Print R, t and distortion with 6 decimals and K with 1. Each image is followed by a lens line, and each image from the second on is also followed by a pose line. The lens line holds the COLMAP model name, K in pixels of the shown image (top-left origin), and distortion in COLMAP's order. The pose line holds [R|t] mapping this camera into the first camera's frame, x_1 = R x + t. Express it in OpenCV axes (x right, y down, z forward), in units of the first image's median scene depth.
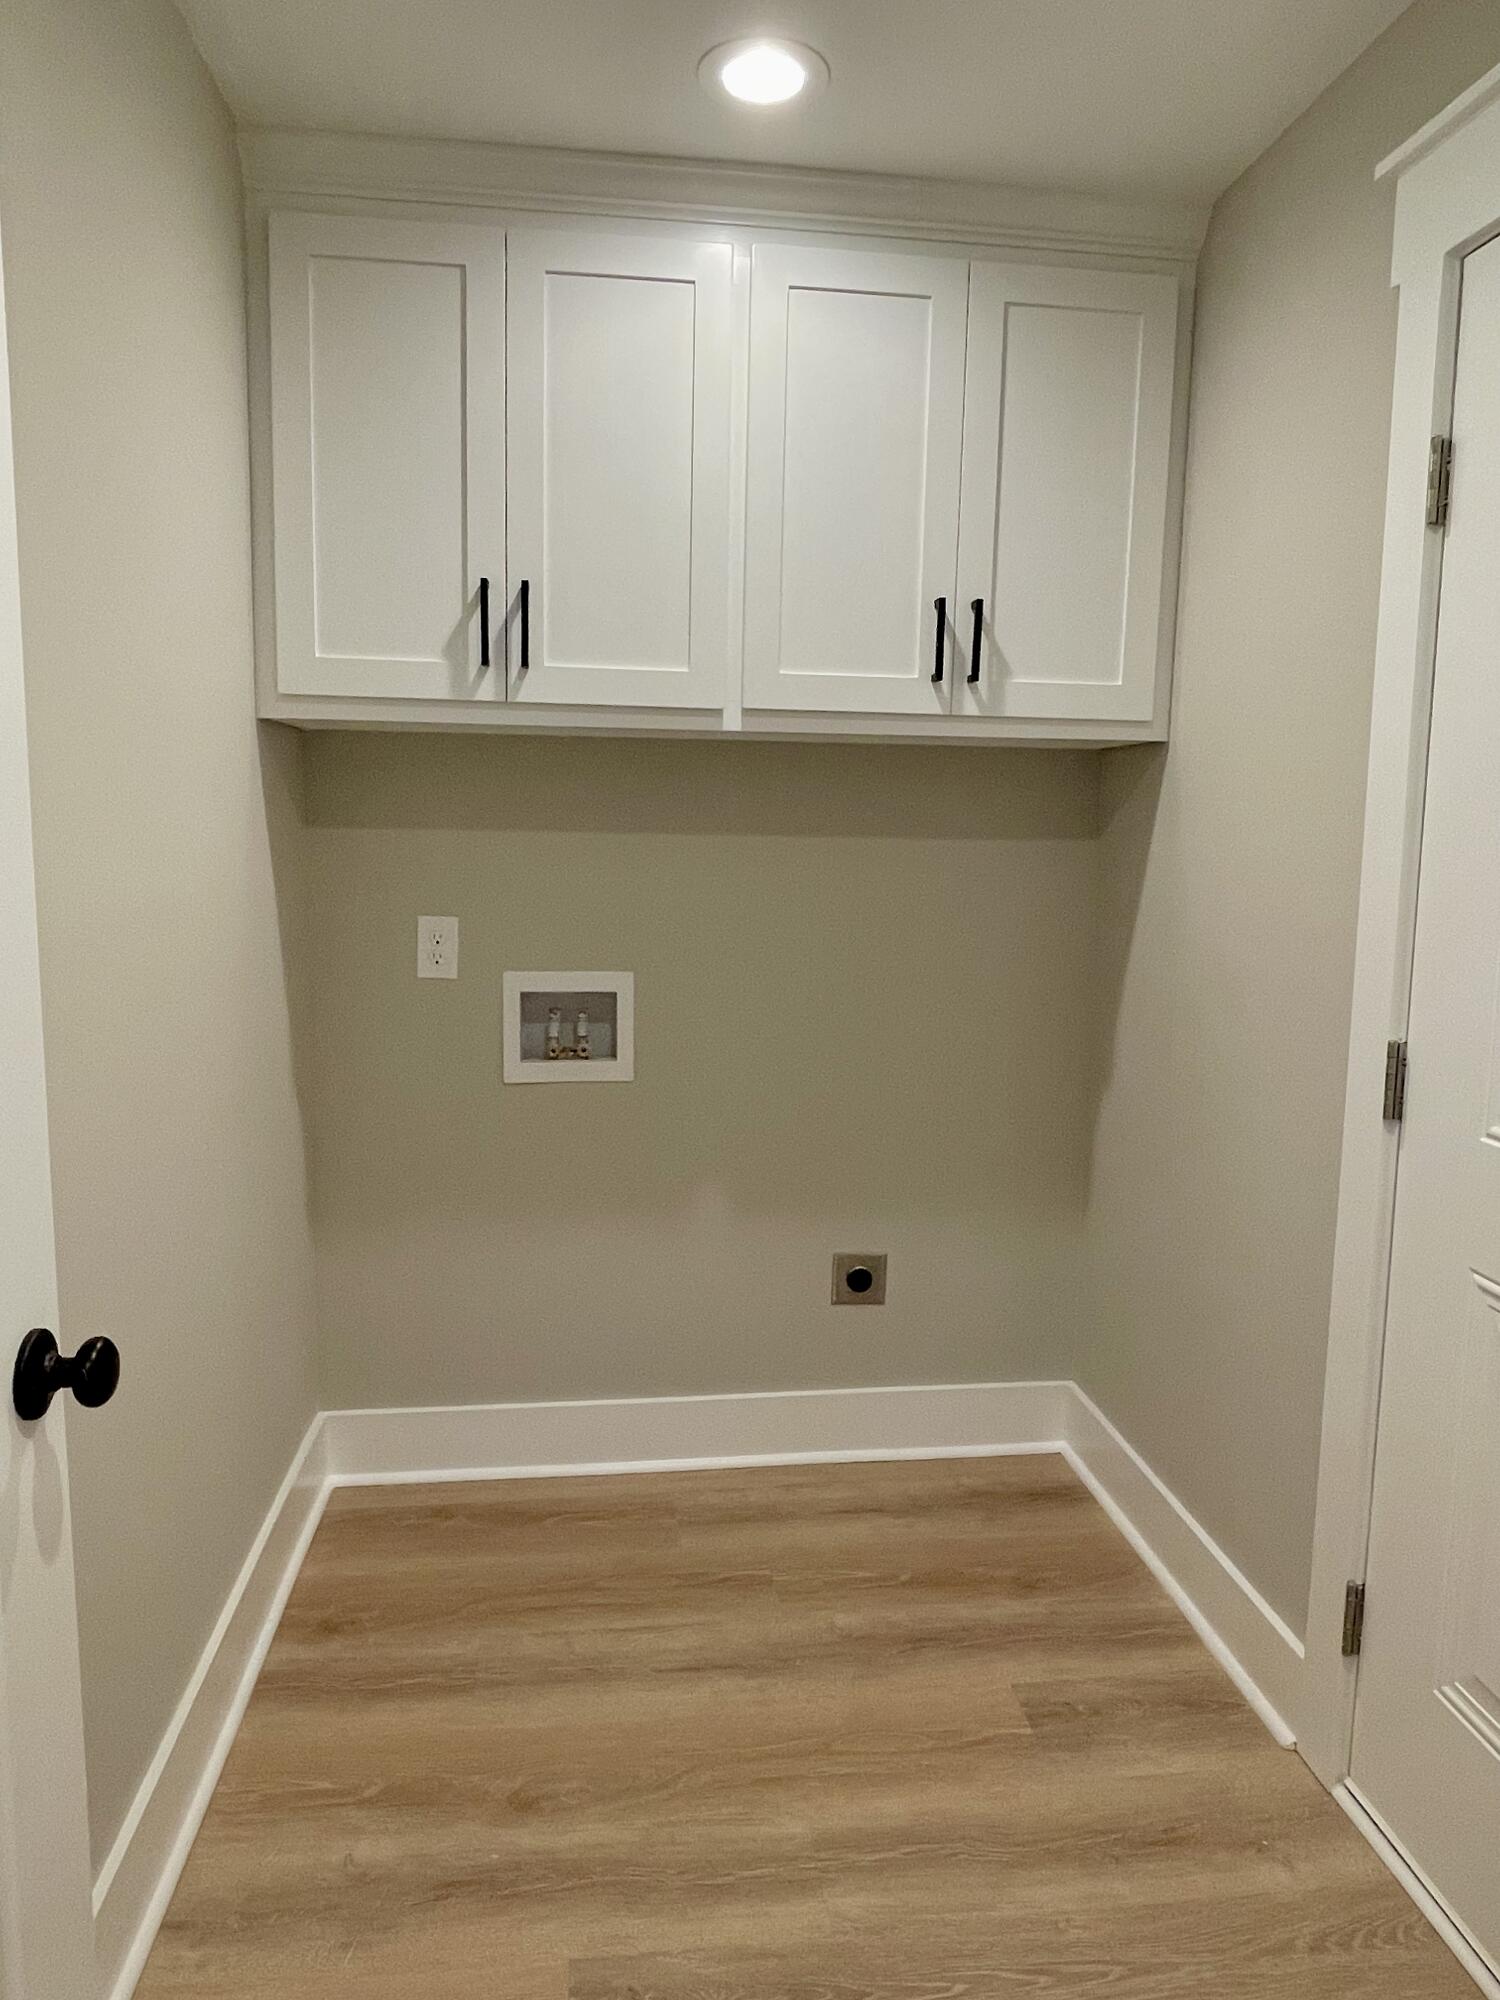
lens RADIAL K [[1314.5, 0, 750.0], [0, 1314.5, 1000.0], [0, 0, 1]] dist [-0.006456, -0.005391]
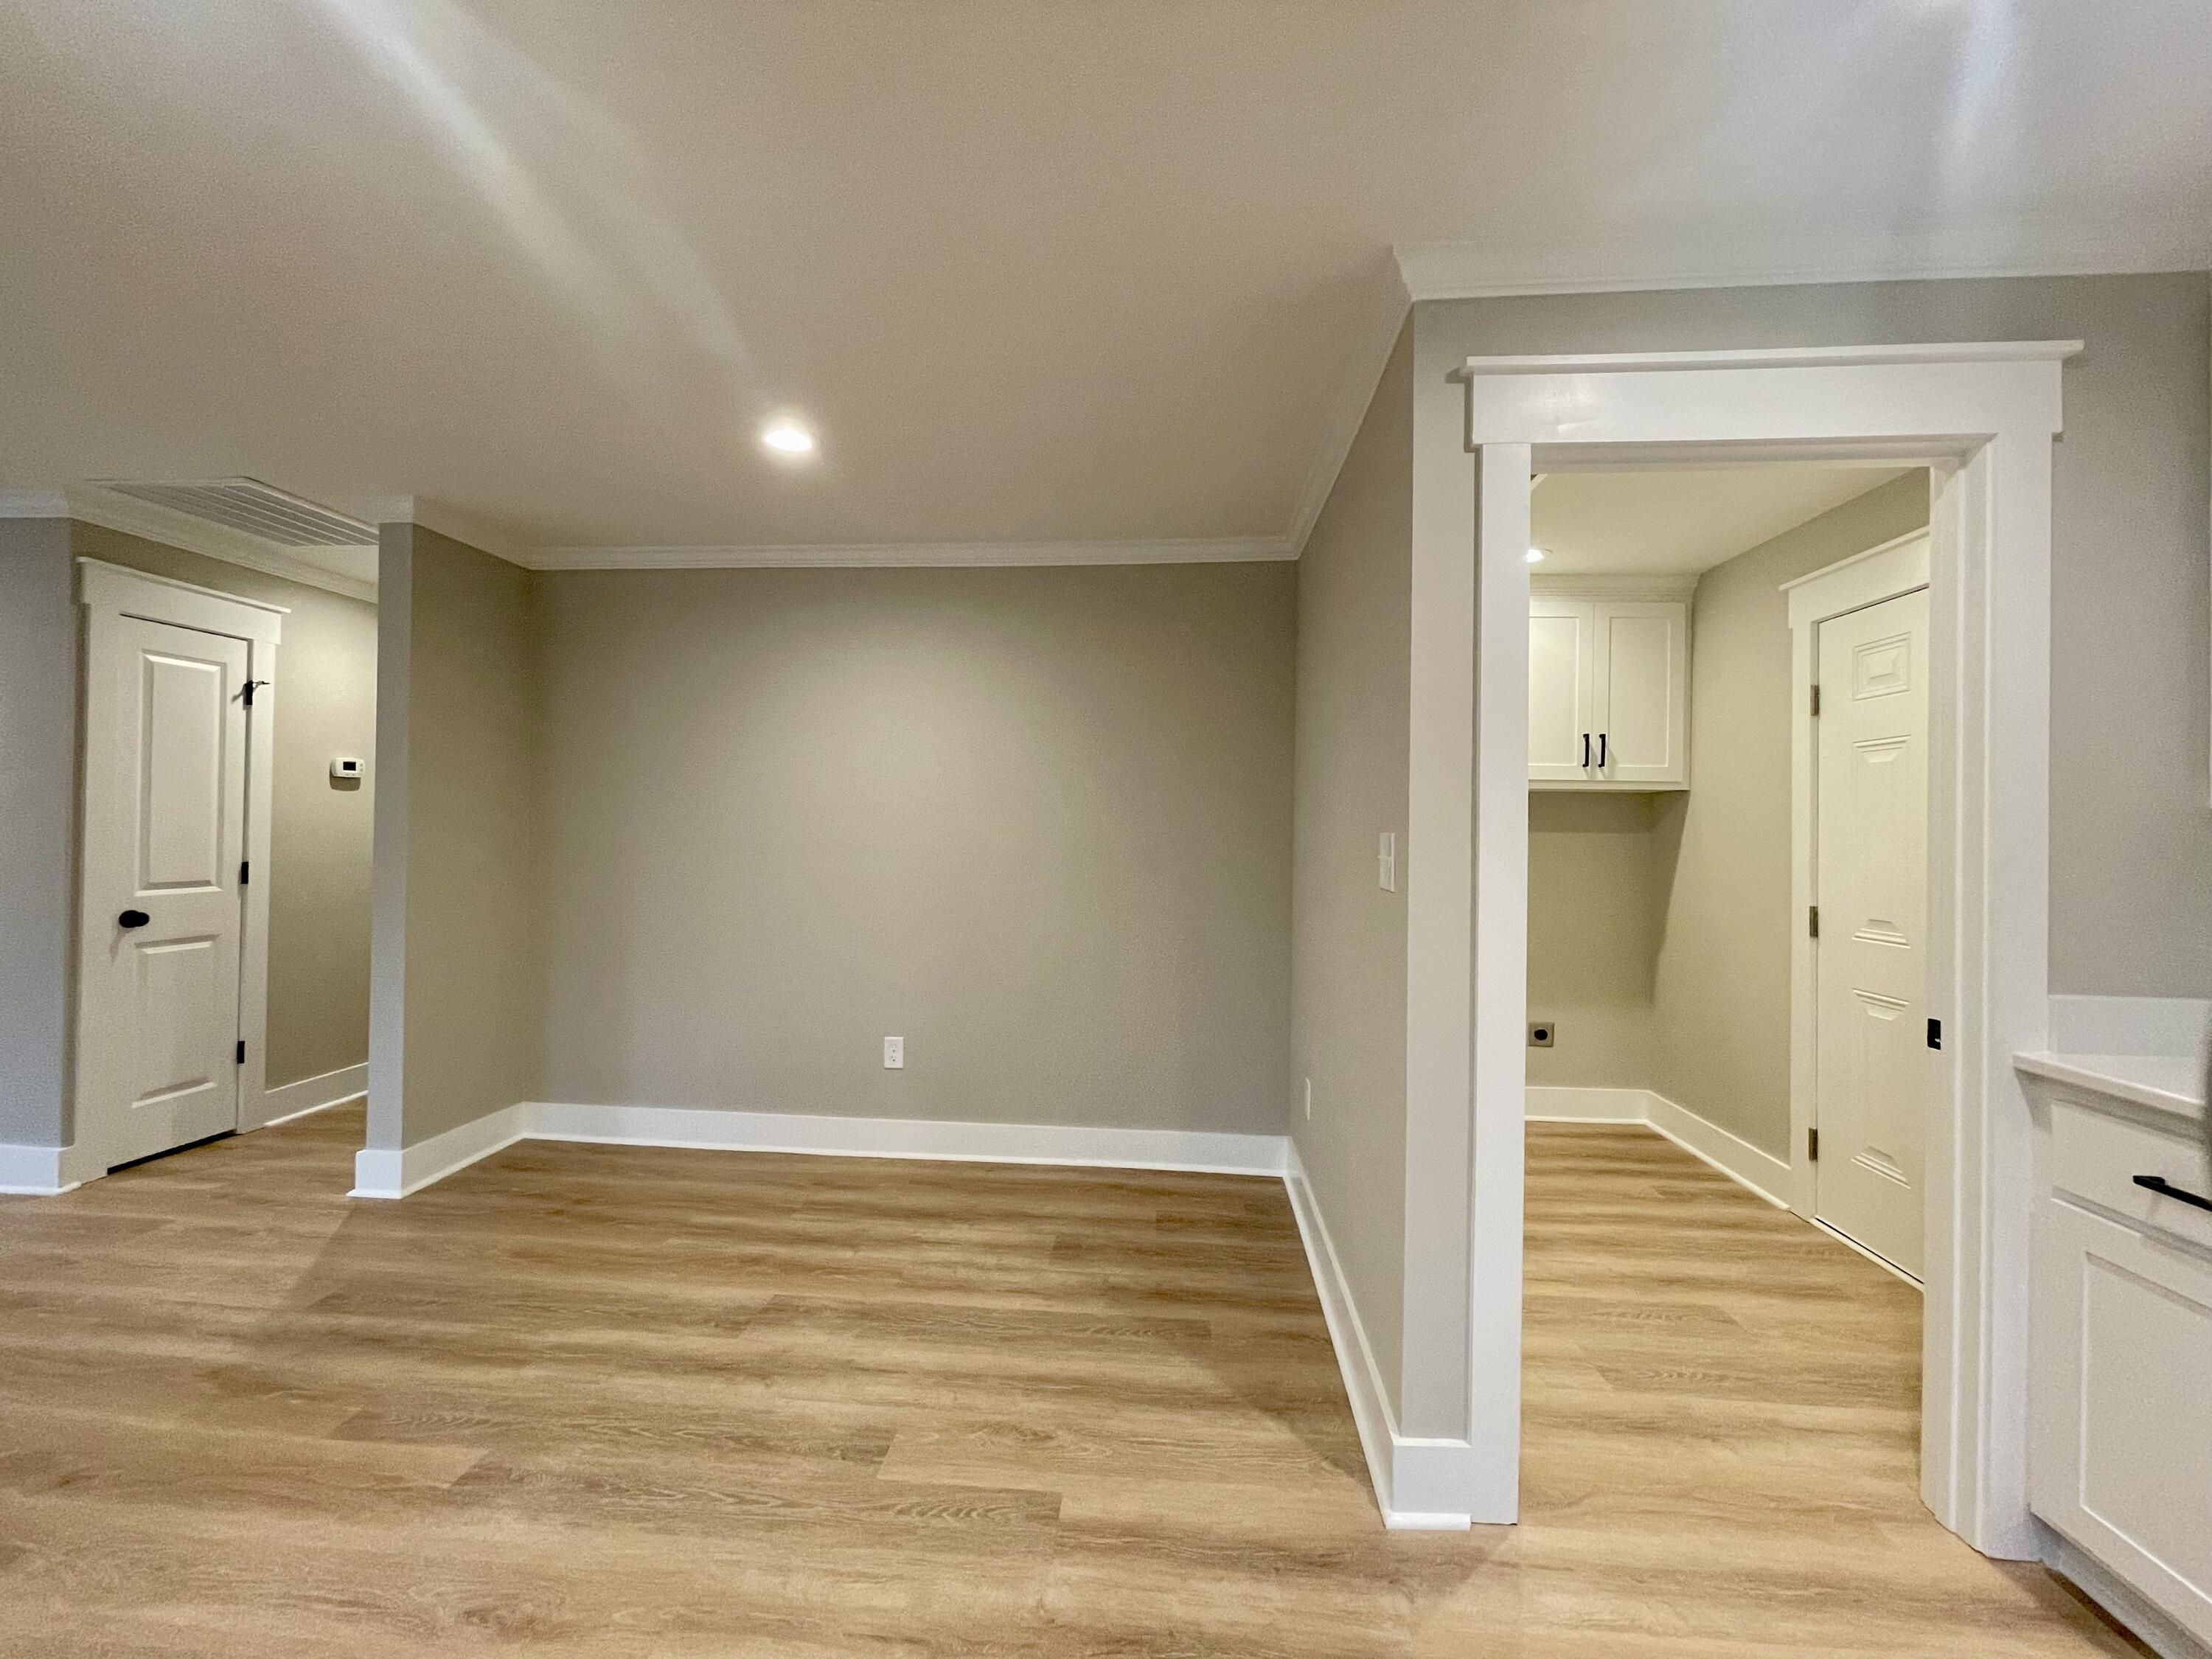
lens RADIAL K [[897.5, 0, 1103.1], [0, 897.5, 821.2], [0, 0, 1]] dist [-0.012952, 0.007950]
pose [[0.977940, 0.003382, -0.208859, -0.416917], [-0.035029, 0.988366, -0.148009, 0.143609], [0.205928, 0.152060, 0.966681, -0.831127]]
